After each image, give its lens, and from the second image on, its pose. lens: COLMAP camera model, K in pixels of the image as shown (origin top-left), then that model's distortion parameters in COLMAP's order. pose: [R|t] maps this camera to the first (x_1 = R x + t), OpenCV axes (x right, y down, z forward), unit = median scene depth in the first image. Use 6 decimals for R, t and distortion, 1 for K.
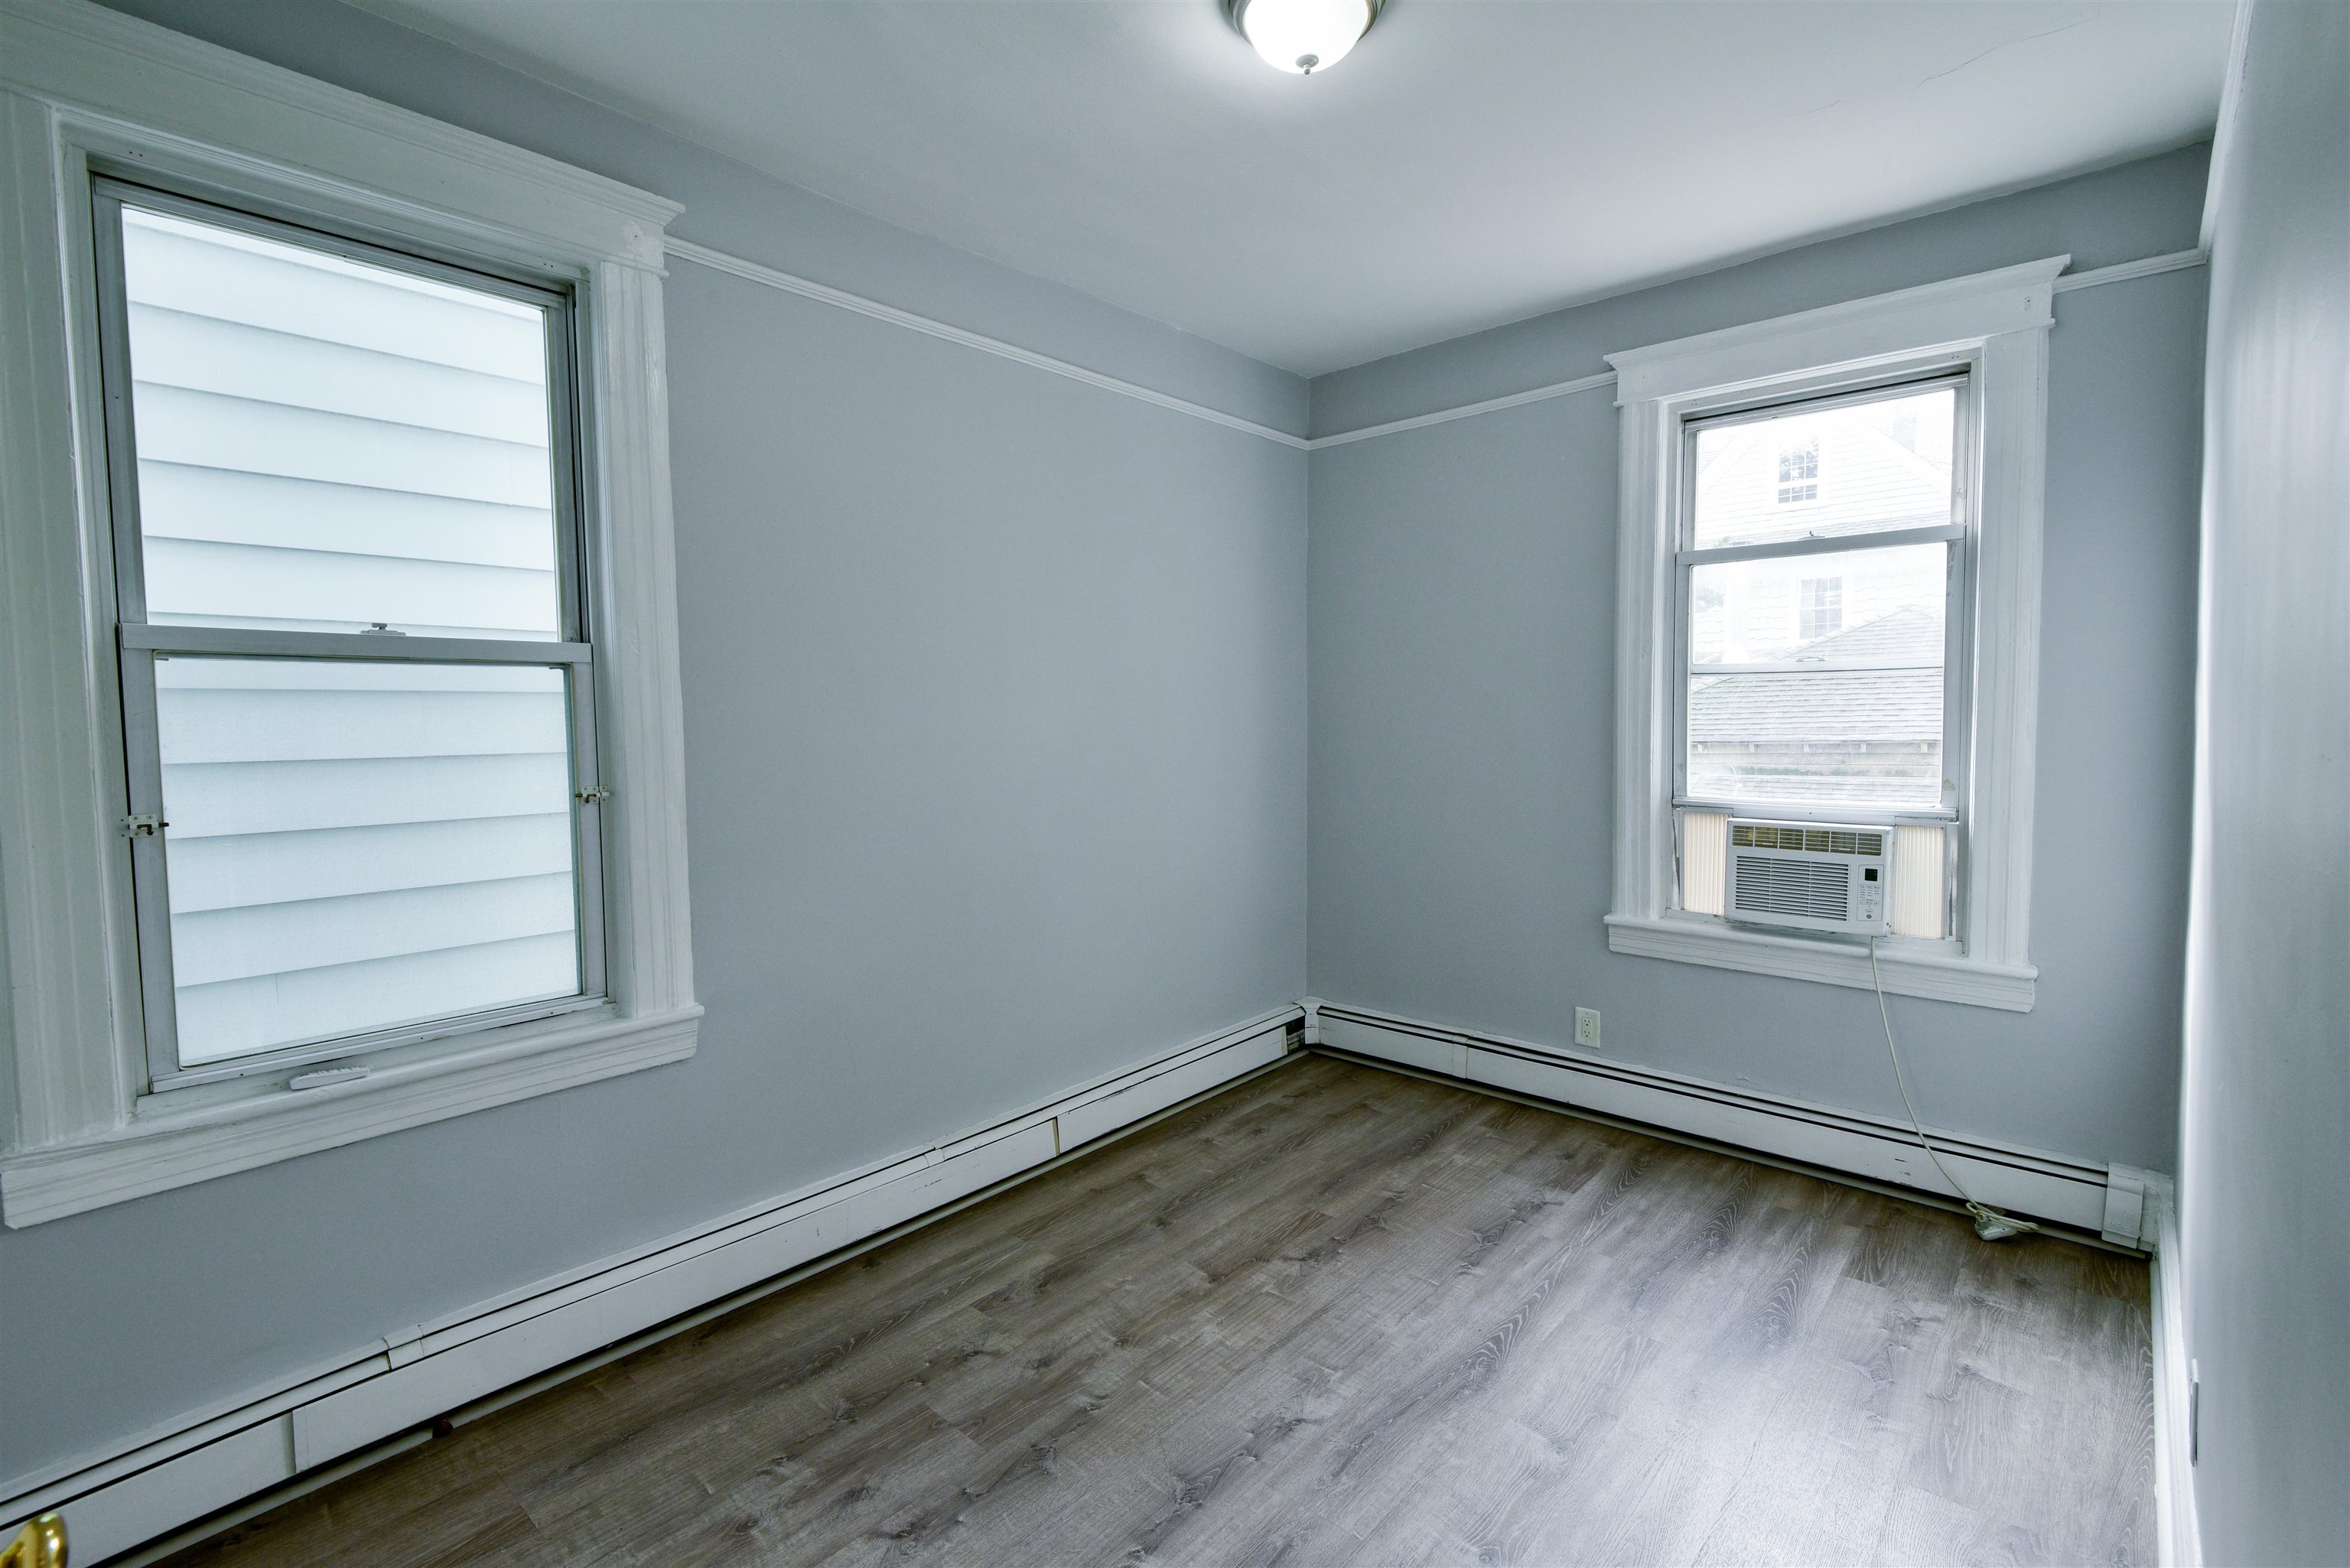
lens RADIAL K [[1057.9, 0, 1185.5], [0, 1057.9, 780.8], [0, 0, 1]] dist [0.006330, -0.000036]
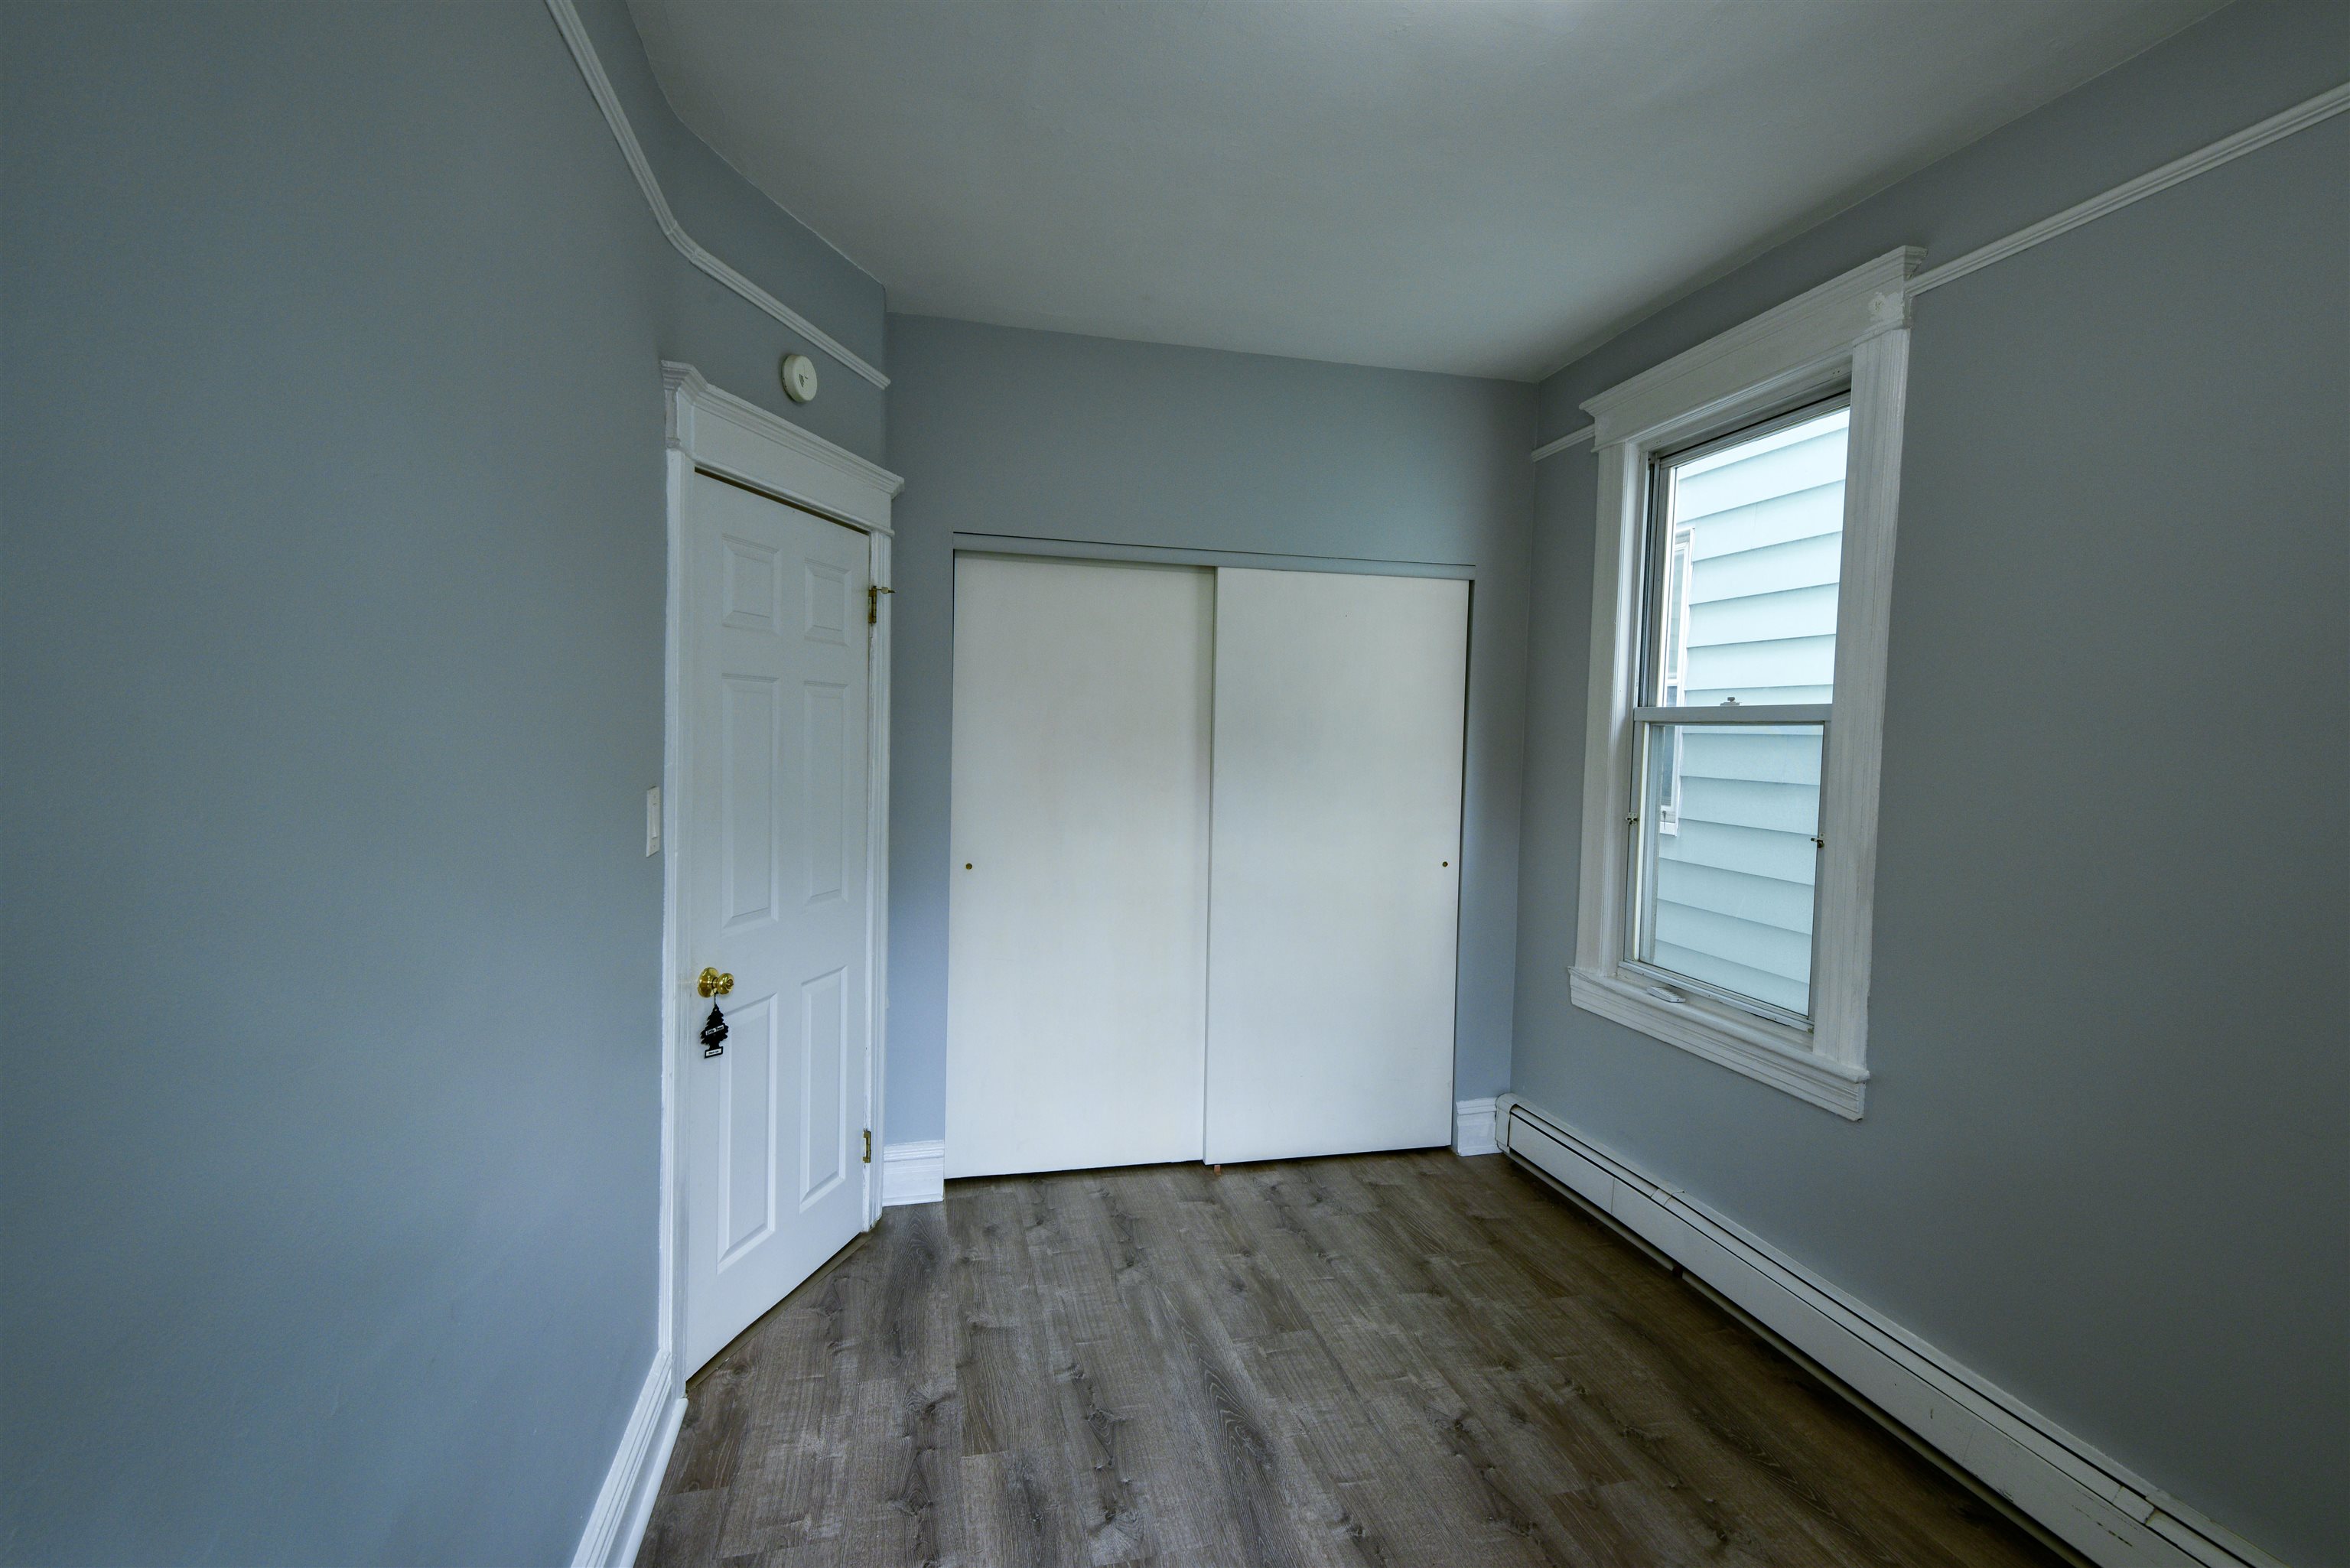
lens RADIAL K [[1061.3, 0, 1178.4], [0, 1061.3, 773.2], [0, 0, 1]] dist [0.053085, -0.026128]
pose [[-0.565153, 0.034922, -0.824246, 0.766383], [-0.062285, 0.994446, 0.084839, -0.114041], [0.822631, 0.099286, -0.559839, 1.112329]]
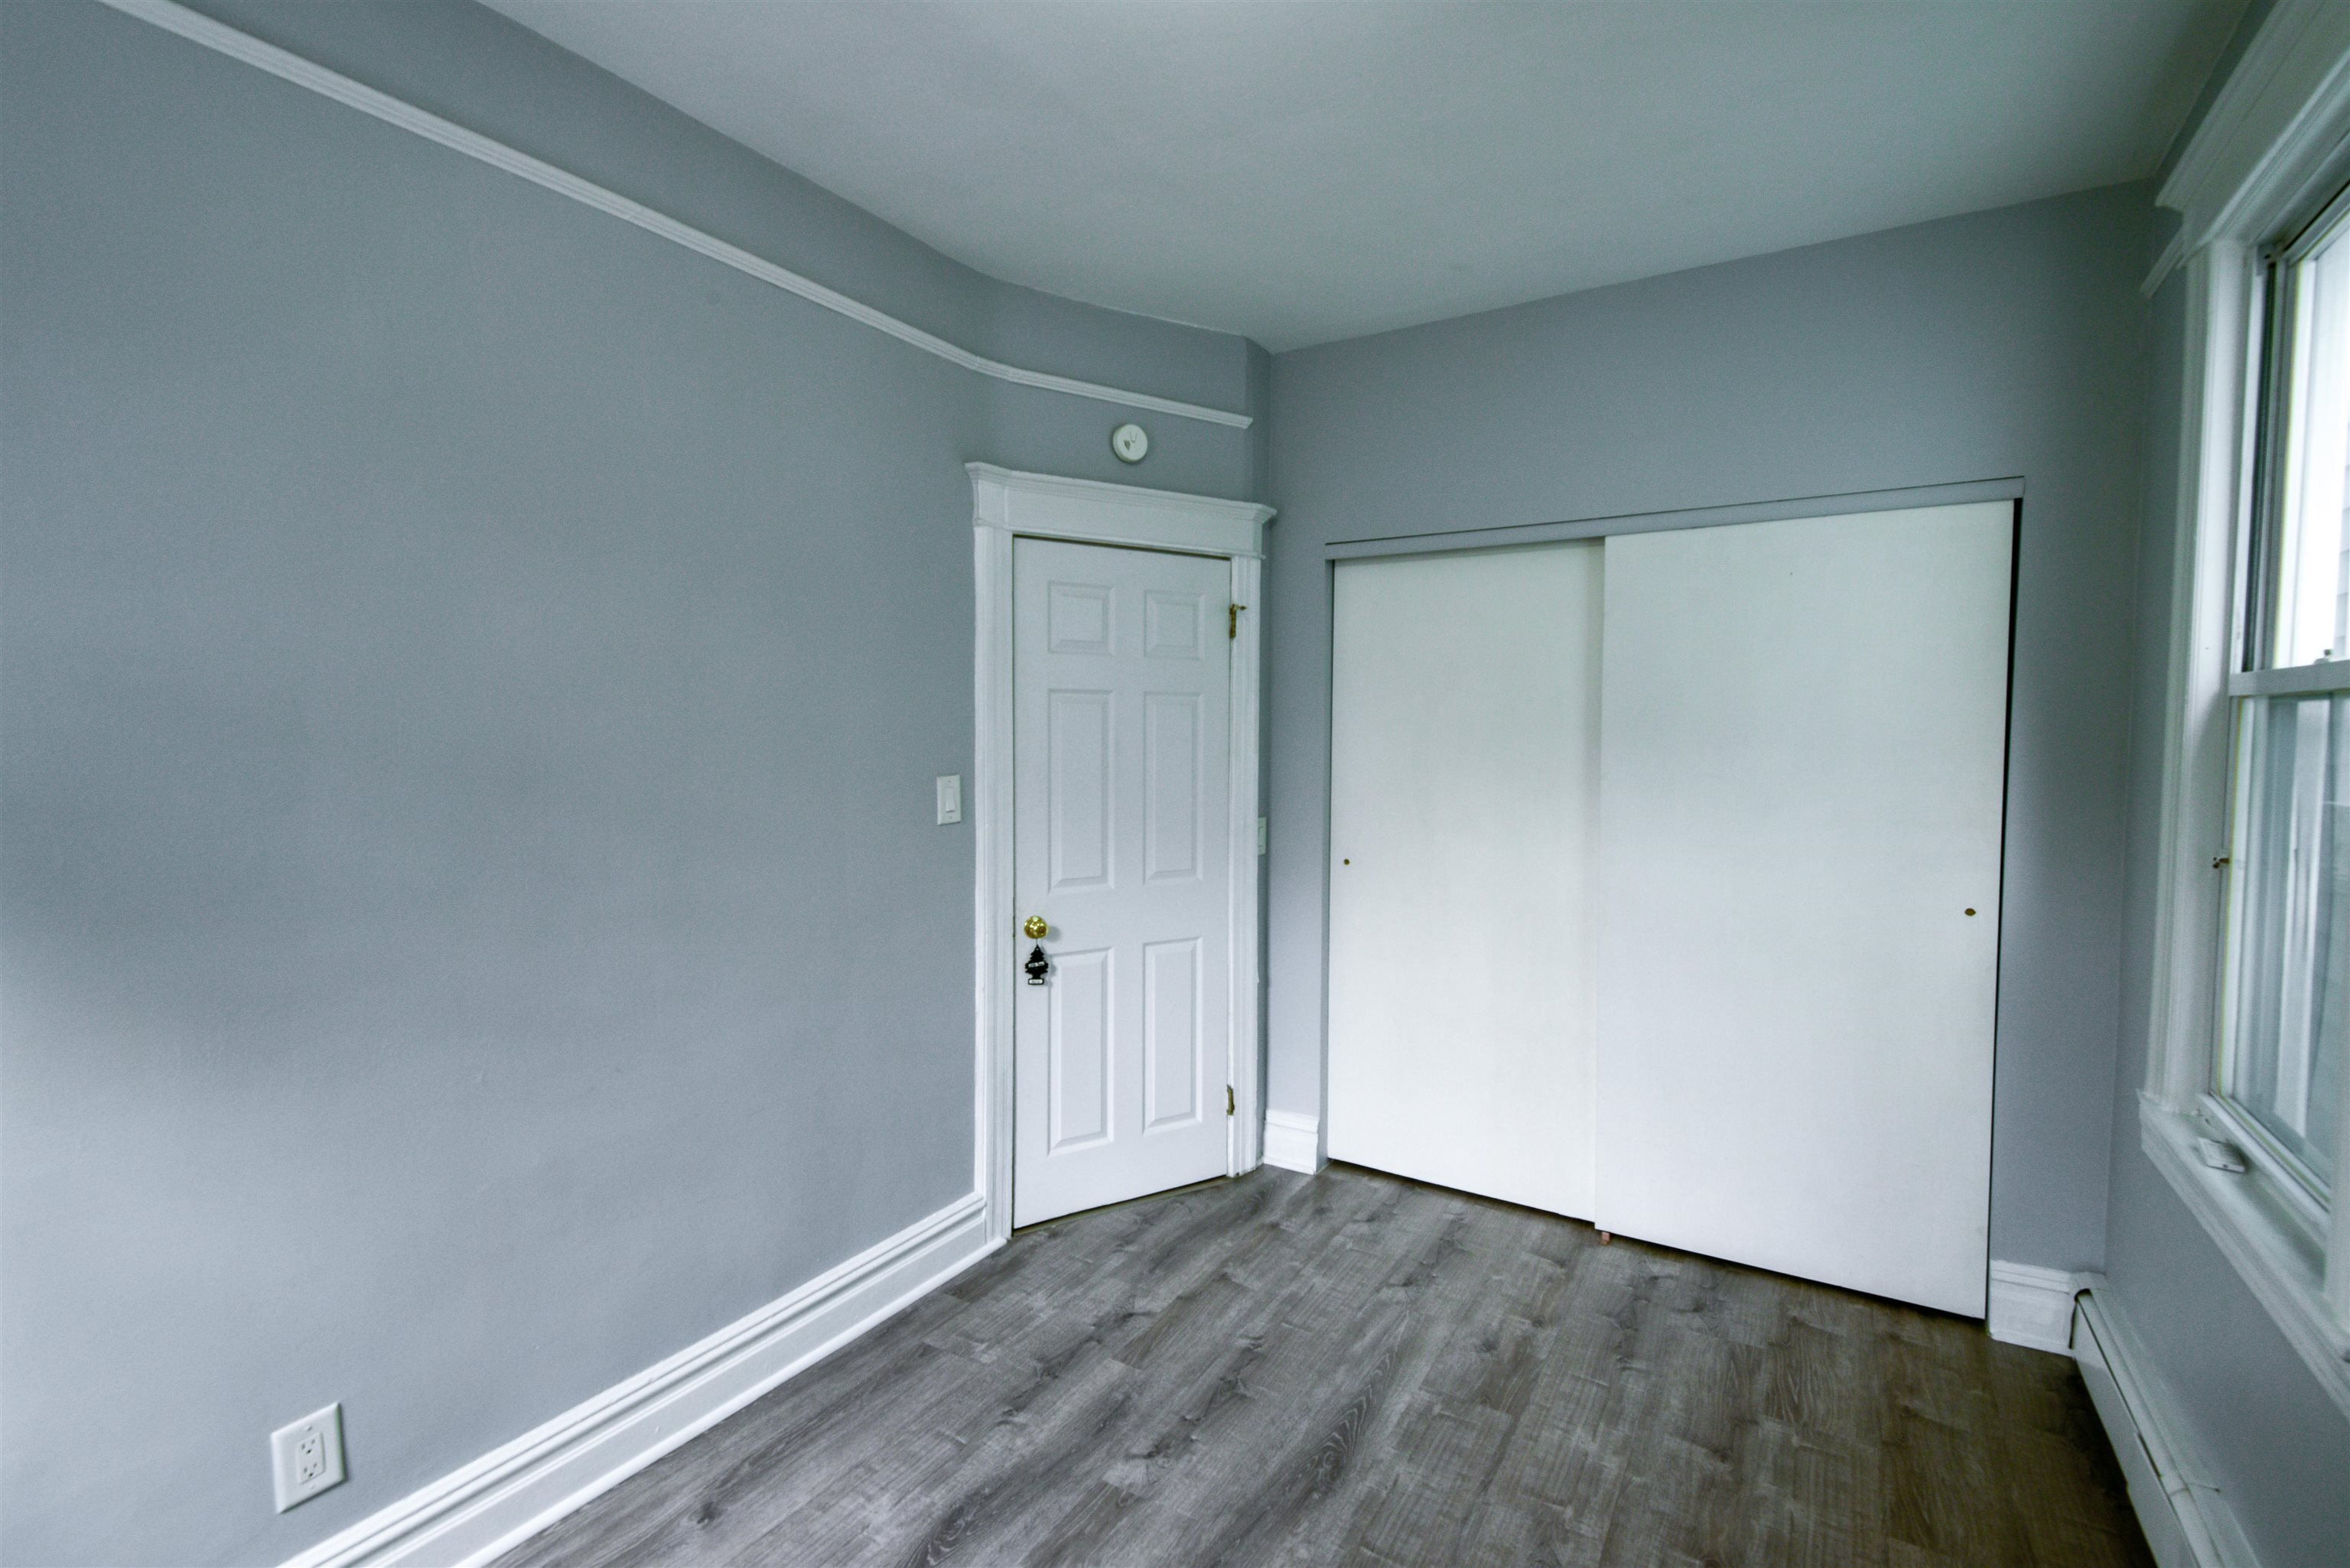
lens RADIAL K [[1061.3, 0, 1178.4], [0, 1061.3, 773.2], [0, 0, 1]] dist [0.053085, -0.026128]
pose [[-0.981852, 0.017249, -0.188862, 0.221166], [-0.001961, 0.994879, 0.101058, -0.125067], [0.189637, 0.099594, -0.976790, 1.517024]]
